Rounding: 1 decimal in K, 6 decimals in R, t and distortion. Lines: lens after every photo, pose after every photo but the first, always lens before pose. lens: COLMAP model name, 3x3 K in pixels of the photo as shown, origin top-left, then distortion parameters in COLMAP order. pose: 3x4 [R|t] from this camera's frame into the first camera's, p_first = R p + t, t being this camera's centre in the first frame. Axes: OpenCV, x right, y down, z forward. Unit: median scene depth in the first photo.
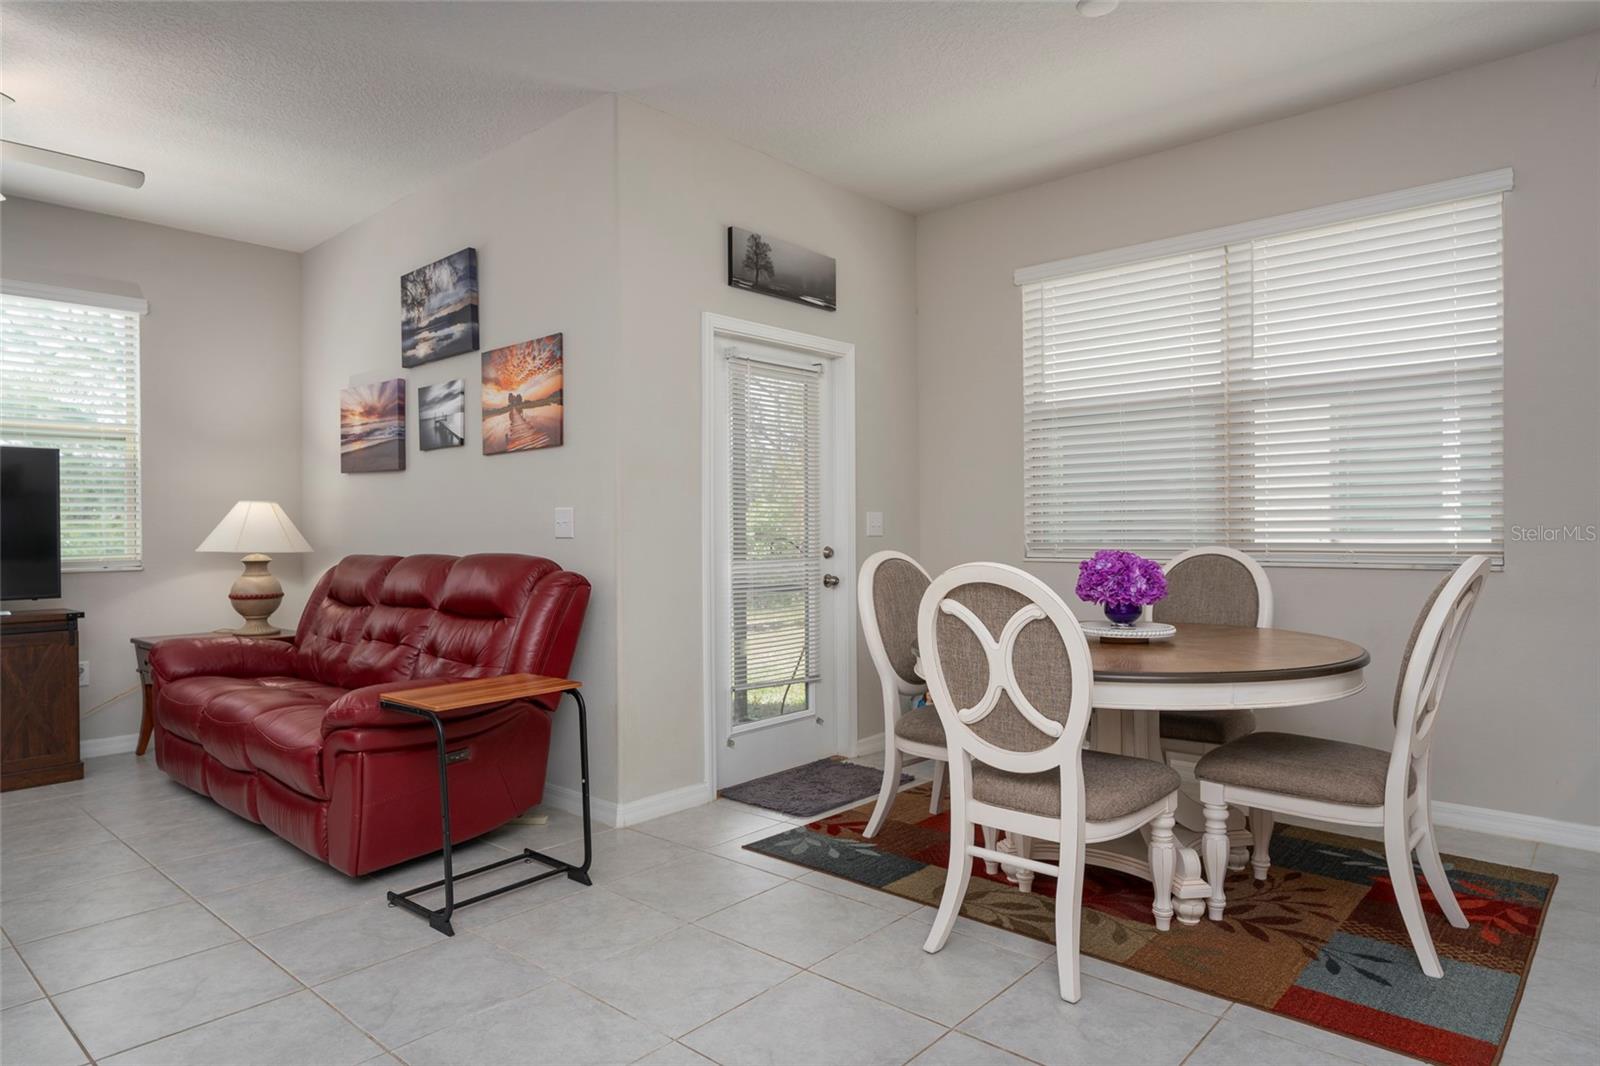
lens RADIAL K [[957.4, 0, 827.4], [0, 957.4, 524.3], [0, 0, 1]] dist [-0.021153, 0.018867]
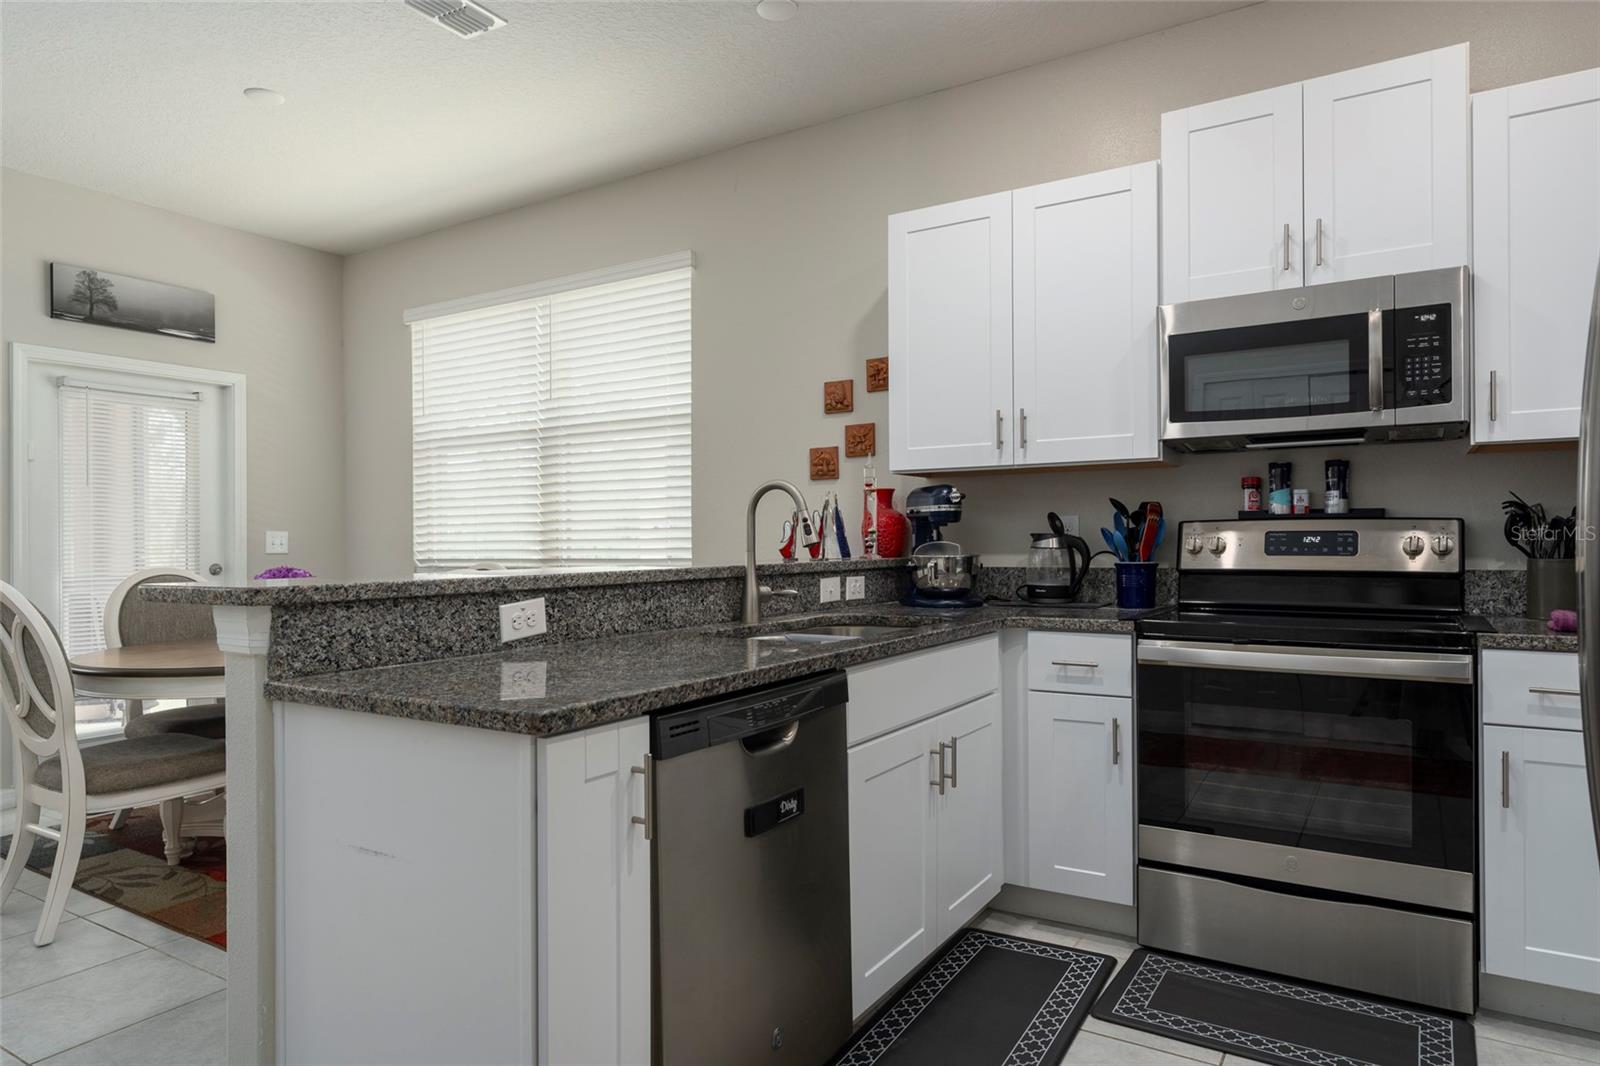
lens RADIAL K [[986.0, 0, 833.0], [0, 986.0, 531.7], [0, 0, 1]] dist [-0.000835, 0.000306]
pose [[0.987263, 0.003250, 0.159066, 0.527376], [-0.001976, 0.999965, -0.008163, -0.005446], [-0.159087, 0.007745, 0.987234, -0.195079]]
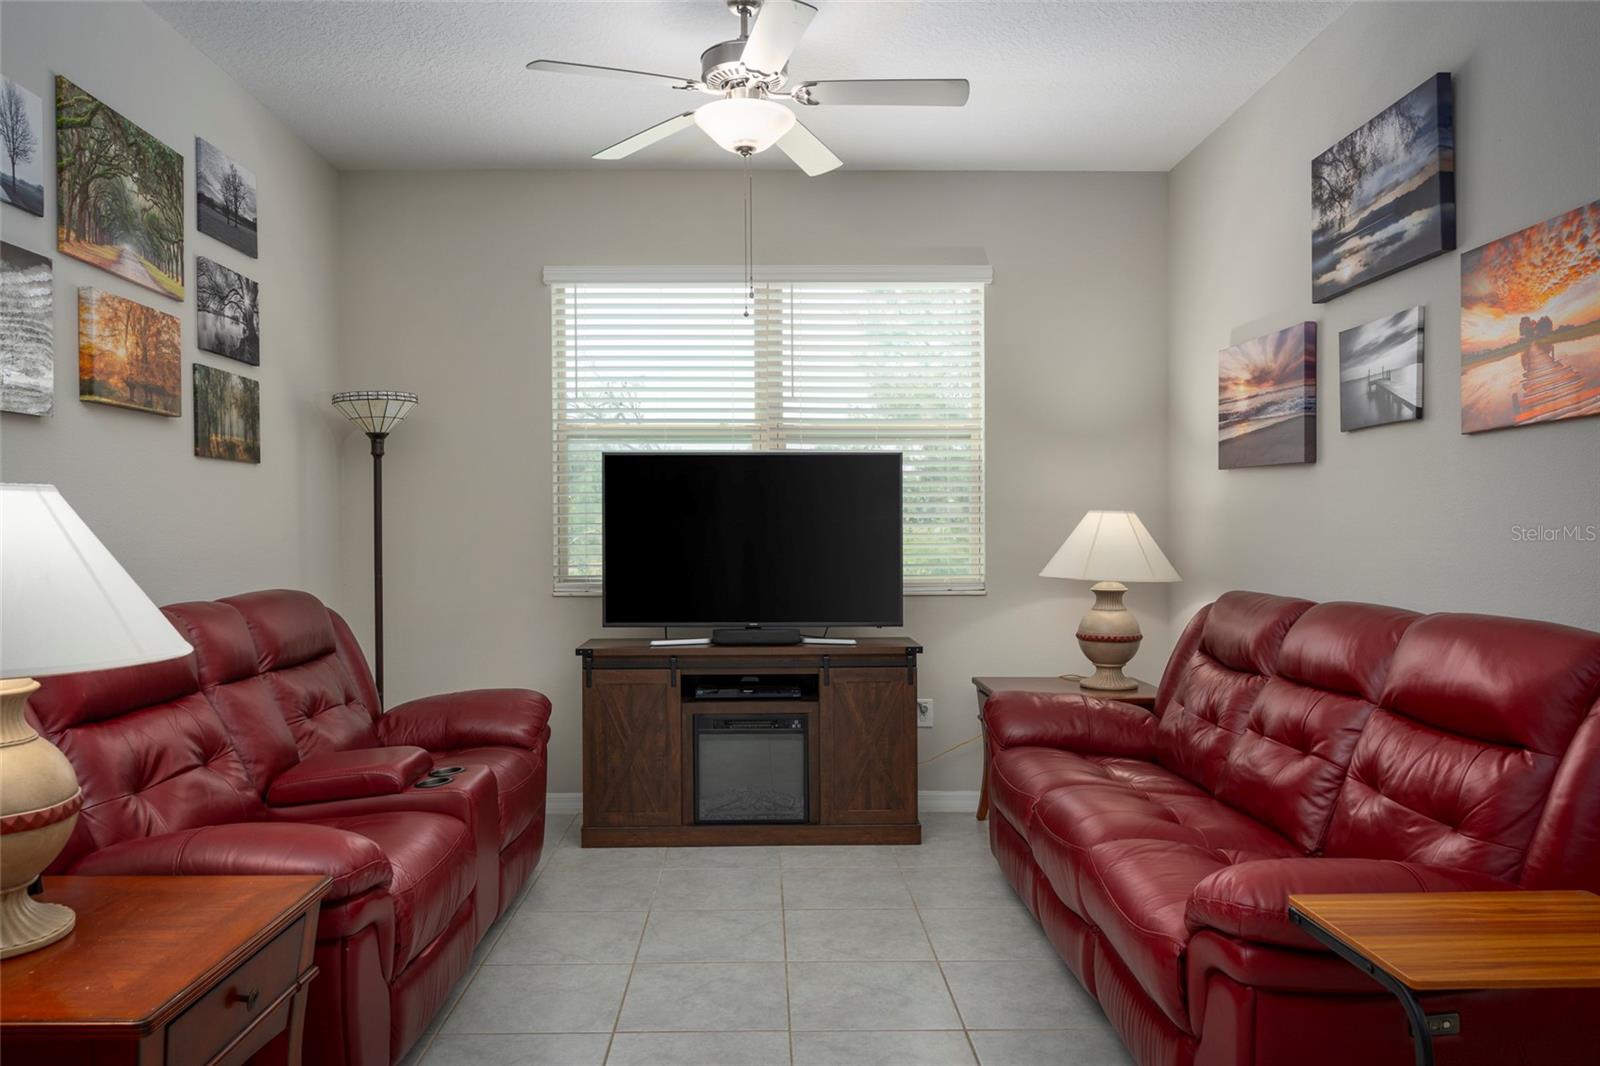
lens RADIAL K [[1147.7, 0, 755.1], [0, 1147.7, 532.2], [0, 0, 1]] dist [0.002426, 0.006206]
pose [[0.657231, 0.011418, -0.753603, -0.115518], [-0.002259, 0.999911, 0.013179, -0.021228], [0.753686, -0.006960, 0.657198, 0.222809]]
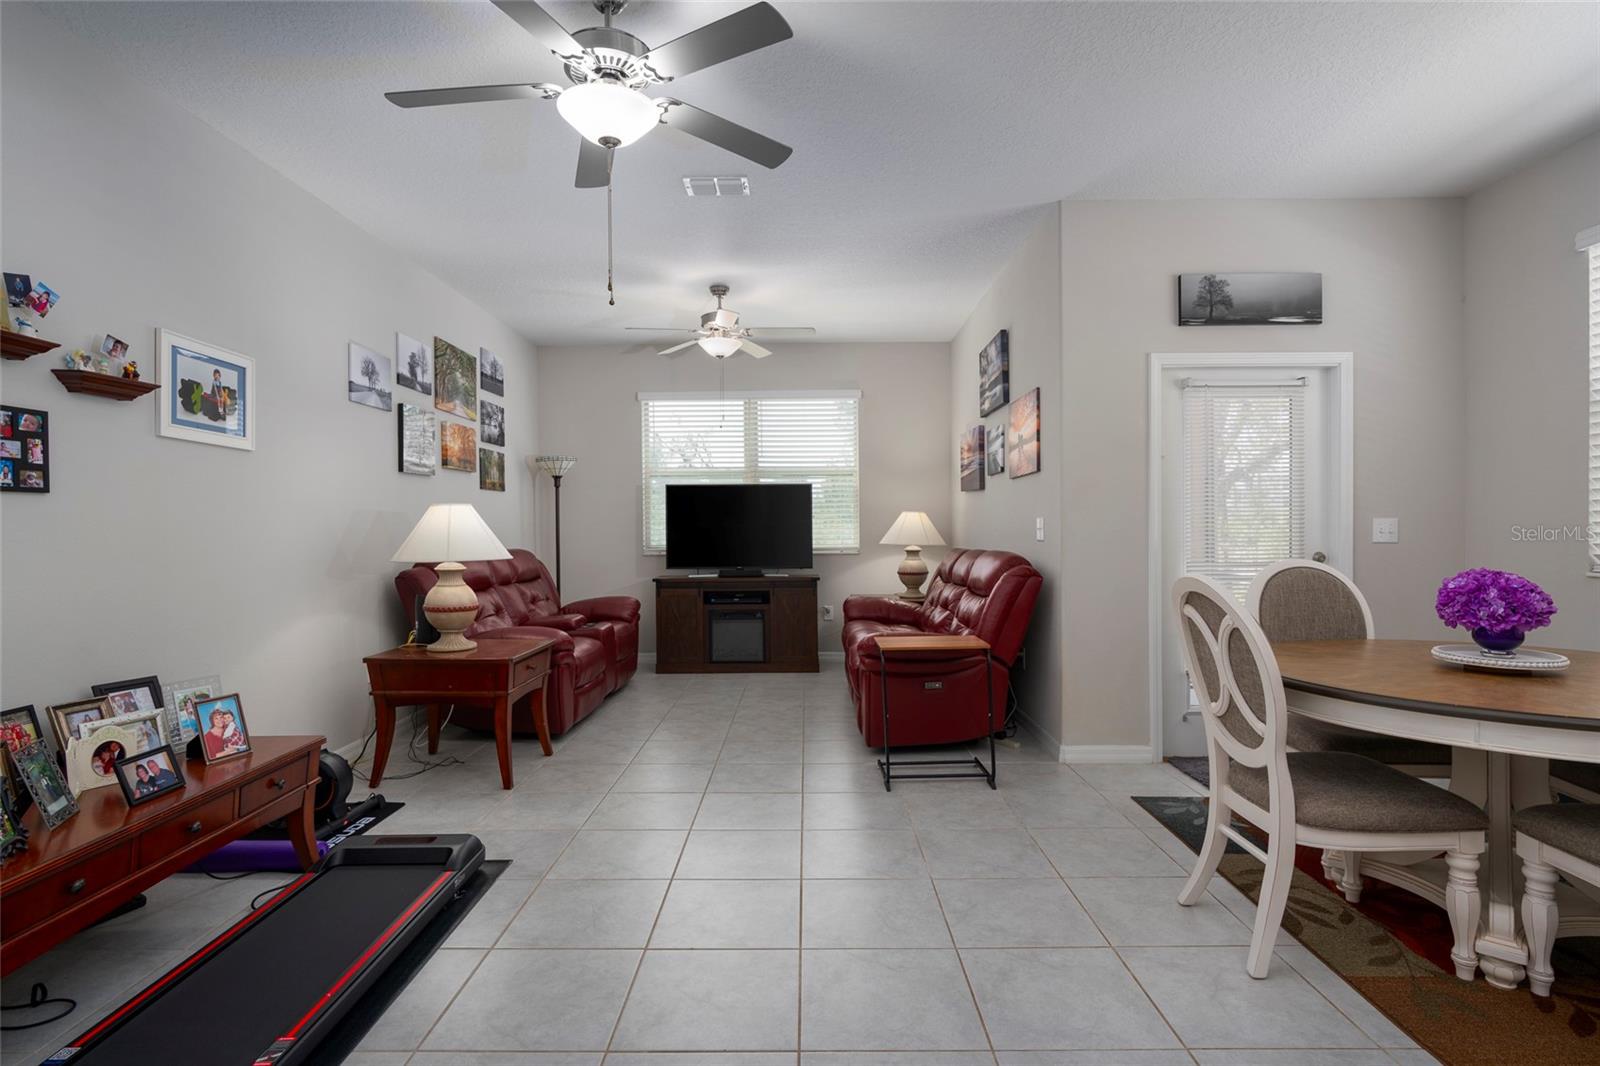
lens RADIAL K [[808.7, 0, 792.0], [0, 808.7, 530.2], [0, 0, 1]] dist [-0.005756, -0.001150]
pose [[0.649336, 0.008892, -0.760450, 0.309464], [0.002757, 0.999898, 0.014046, -0.014938], [0.760497, -0.011218, 0.649245, 0.001019]]
